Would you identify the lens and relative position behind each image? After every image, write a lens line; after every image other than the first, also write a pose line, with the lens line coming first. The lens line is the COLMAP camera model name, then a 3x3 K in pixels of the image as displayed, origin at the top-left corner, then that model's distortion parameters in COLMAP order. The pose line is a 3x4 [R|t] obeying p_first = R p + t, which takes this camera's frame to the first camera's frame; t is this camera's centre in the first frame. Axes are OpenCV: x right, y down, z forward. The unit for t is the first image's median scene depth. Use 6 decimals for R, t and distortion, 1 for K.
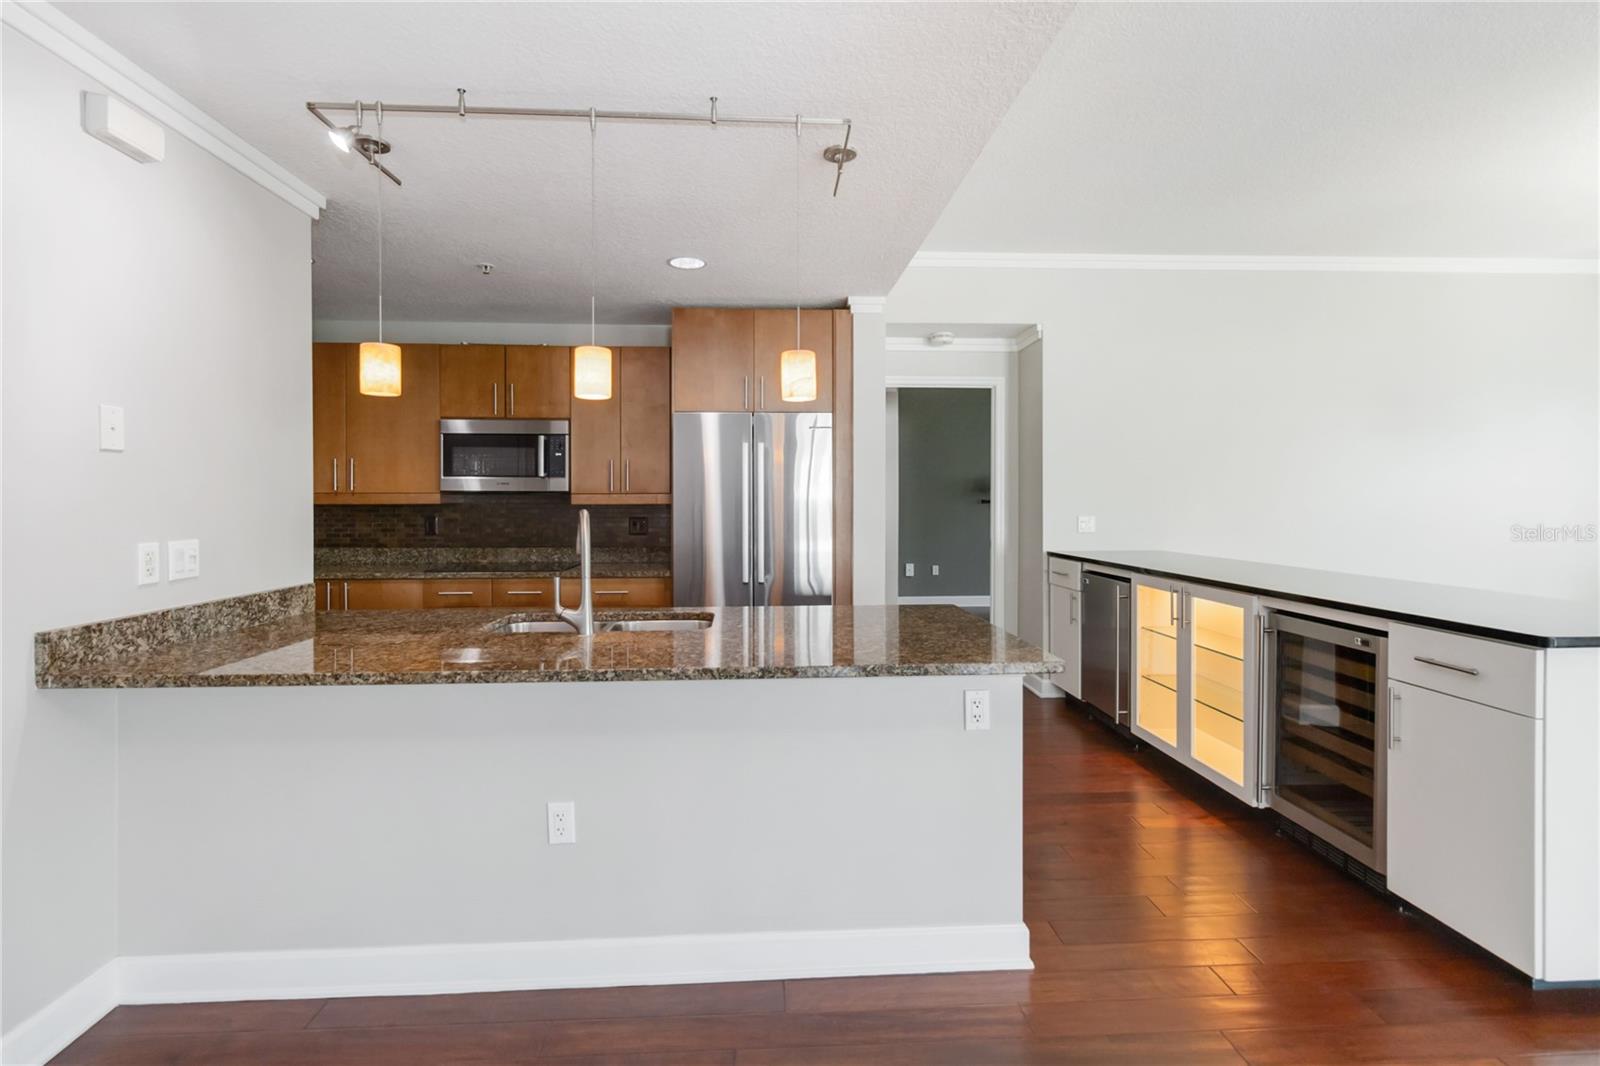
lens RADIAL K [[774.7, 0, 804.9], [0, 774.7, 517.7], [0, 0, 1]] dist [0.006352, -0.002274]
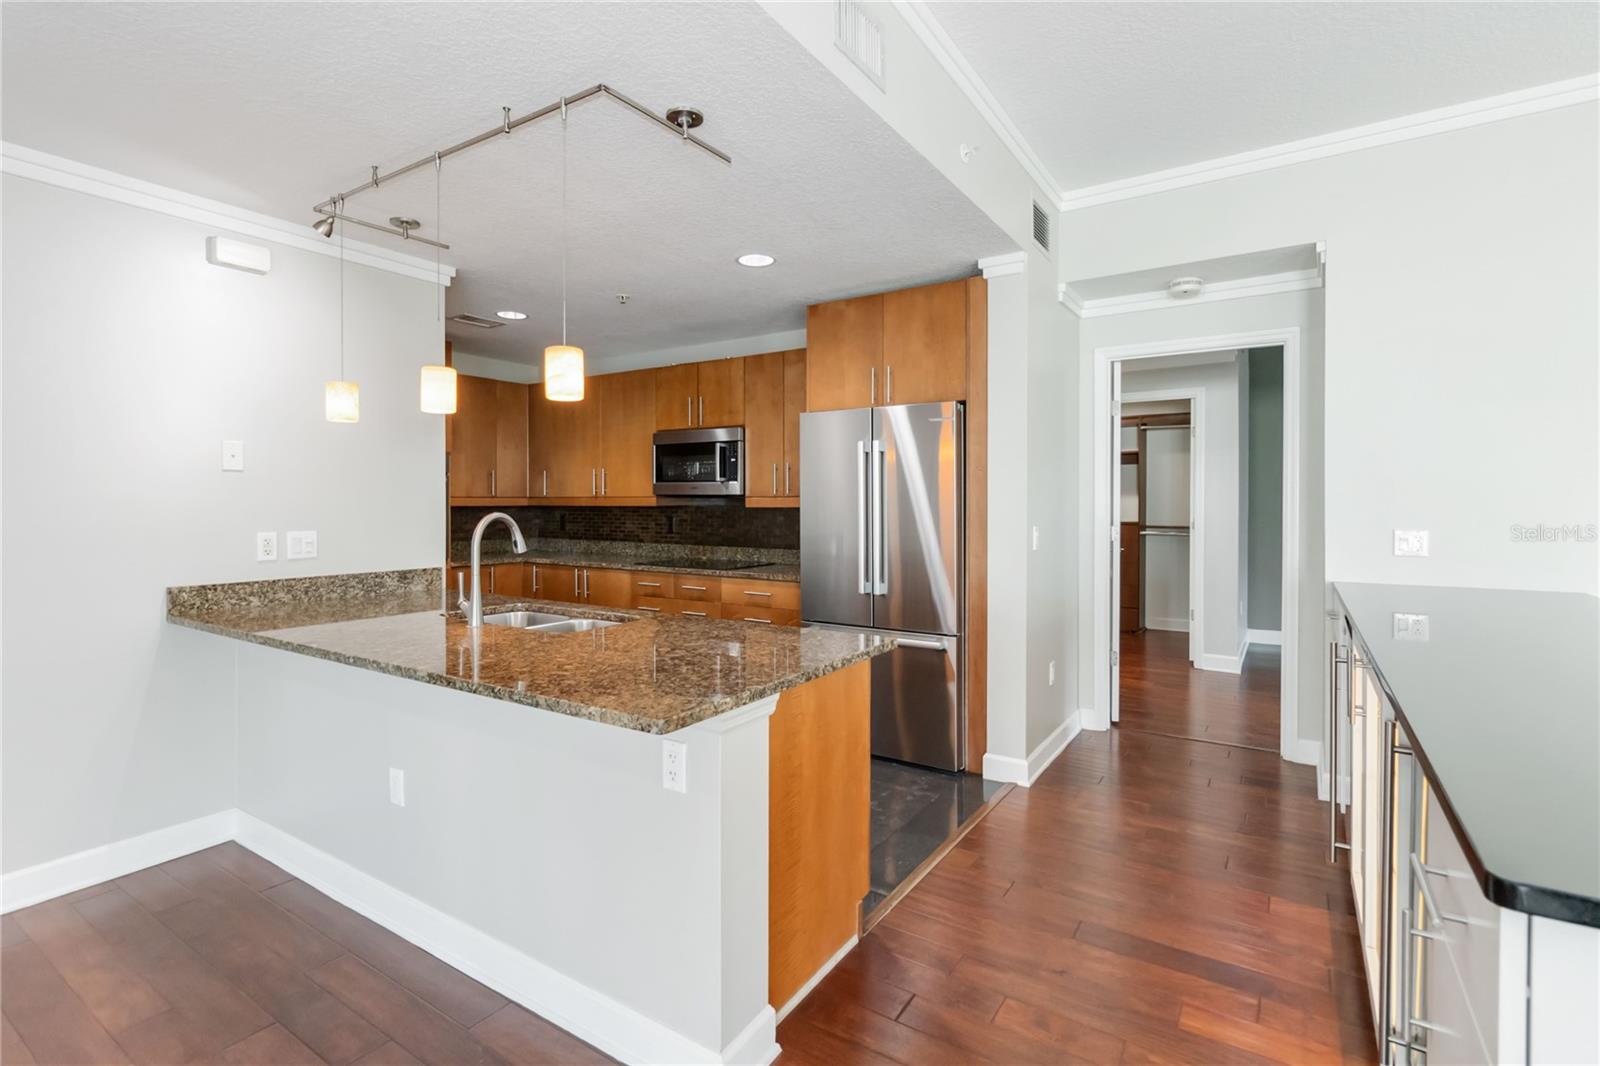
lens RADIAL K [[774.7, 0, 789.1], [0, 774.7, 517.1], [0, 0, 1]] dist [0.006352, -0.002274]
pose [[0.790134, 0.013252, -0.612791, 0.682153], [-0.015240, 0.999882, 0.001972, -0.012104], [0.612745, 0.007781, 0.790242, 0.364422]]
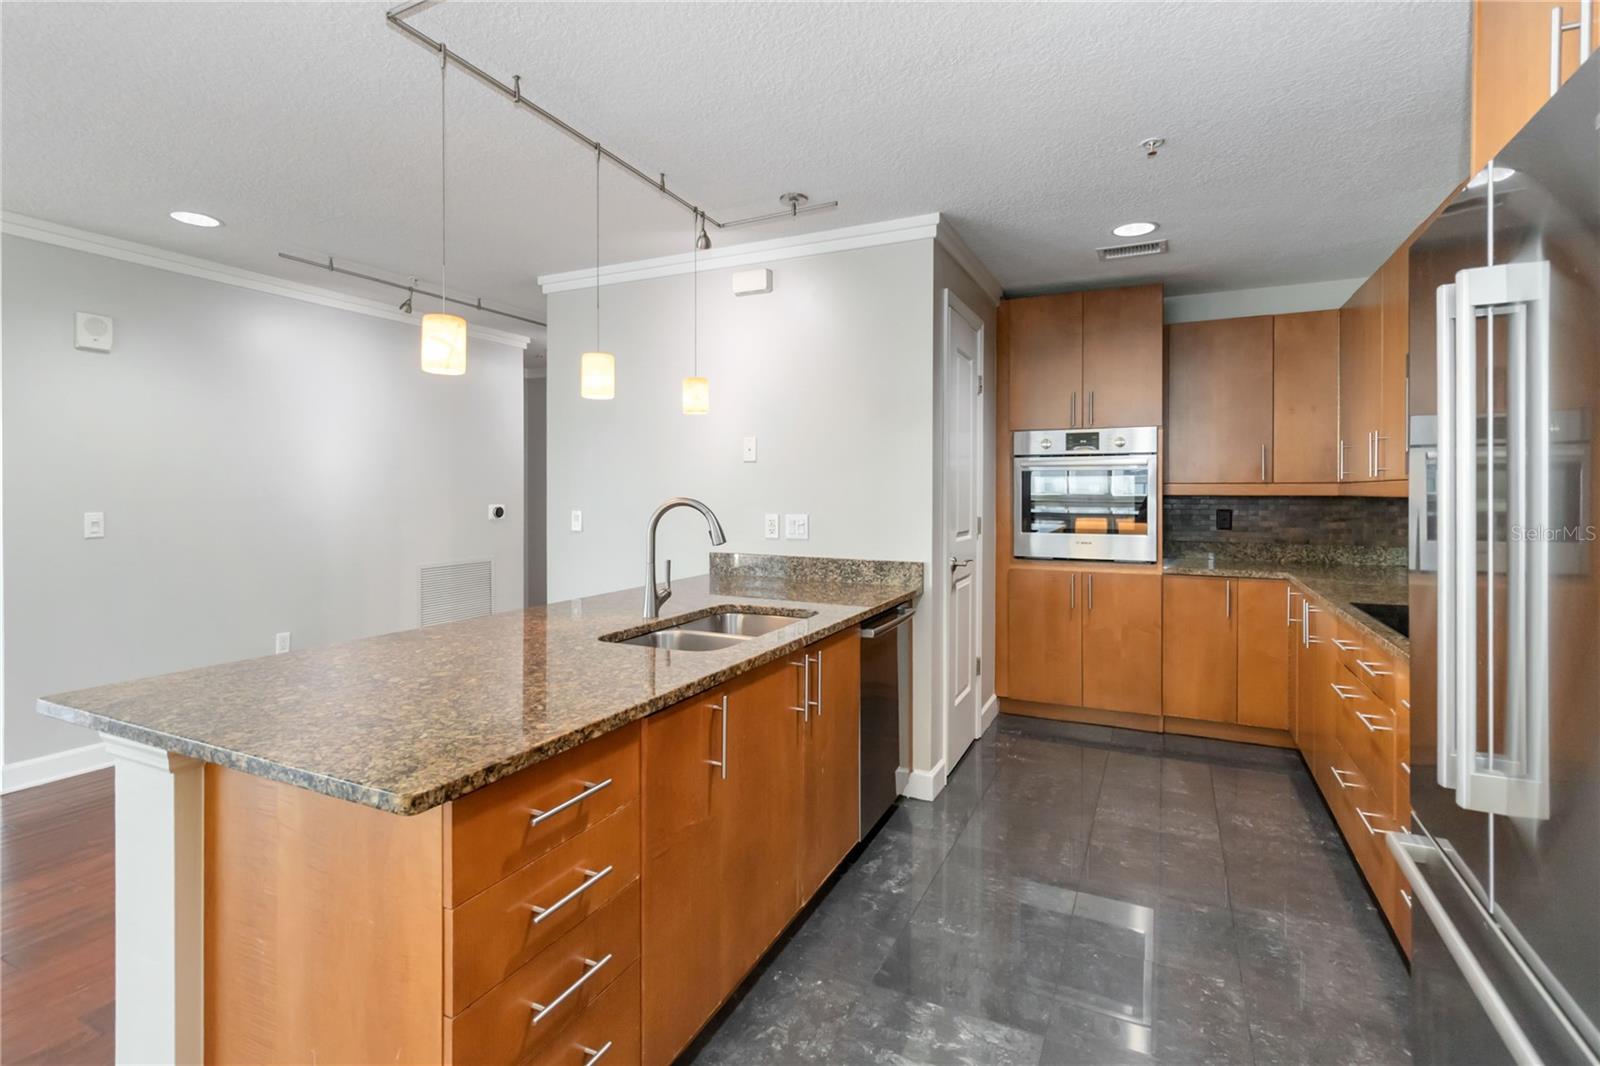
lens RADIAL K [[774.7, 0, 792.4], [0, 774.7, 498.2], [0, 0, 1]] dist [0.006352, -0.002274]
pose [[-0.497088, 0.005331, -0.867683, 0.483432], [-0.023309, 0.999538, 0.019494, -0.029387], [0.867387, 0.029915, -0.496735, 1.533334]]
